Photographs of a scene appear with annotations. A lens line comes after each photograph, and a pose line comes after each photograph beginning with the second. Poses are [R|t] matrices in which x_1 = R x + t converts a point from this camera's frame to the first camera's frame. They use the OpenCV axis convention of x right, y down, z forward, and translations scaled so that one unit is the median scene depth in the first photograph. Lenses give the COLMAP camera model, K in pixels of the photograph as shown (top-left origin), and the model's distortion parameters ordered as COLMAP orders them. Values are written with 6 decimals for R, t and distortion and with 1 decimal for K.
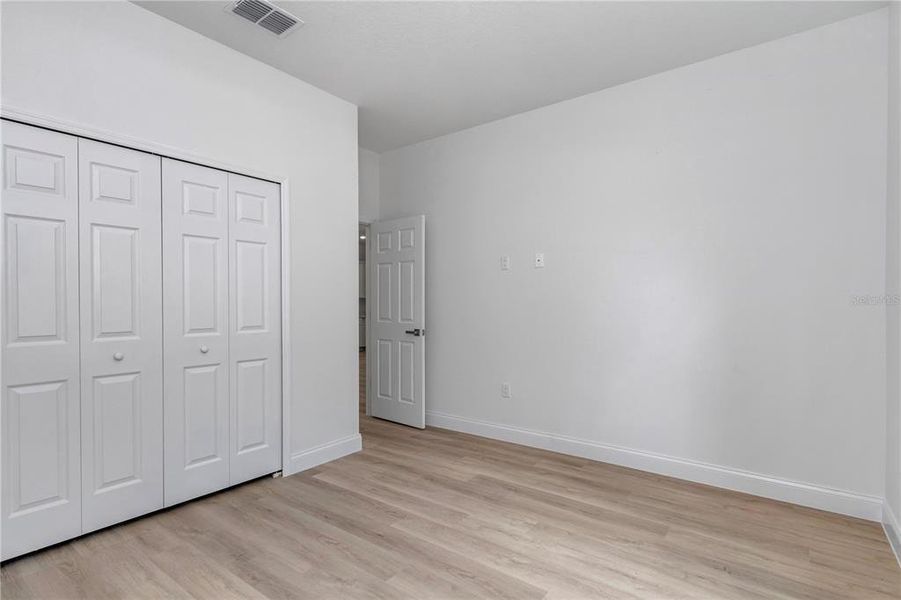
lens RADIAL K [[446.7, 0, 448.2], [0, 446.7, 308.1], [0, 0, 1]] dist [-0.000986, 0.009657]
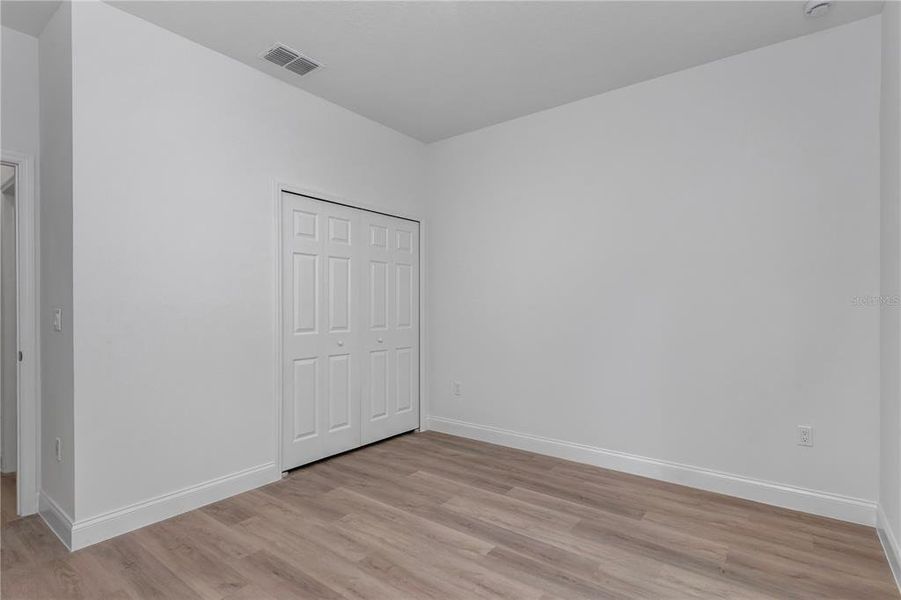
lens RADIAL K [[442.2, 0, 439.1], [0, 442.2, 309.6], [0, 0, 1]] dist [-0.001409, 0.000276]
pose [[0.999935, -0.002287, -0.011195, -0.164445], [0.002208, 0.999973, -0.007076, 0.003030], [0.011211, 0.007051, 0.999912, -0.209855]]
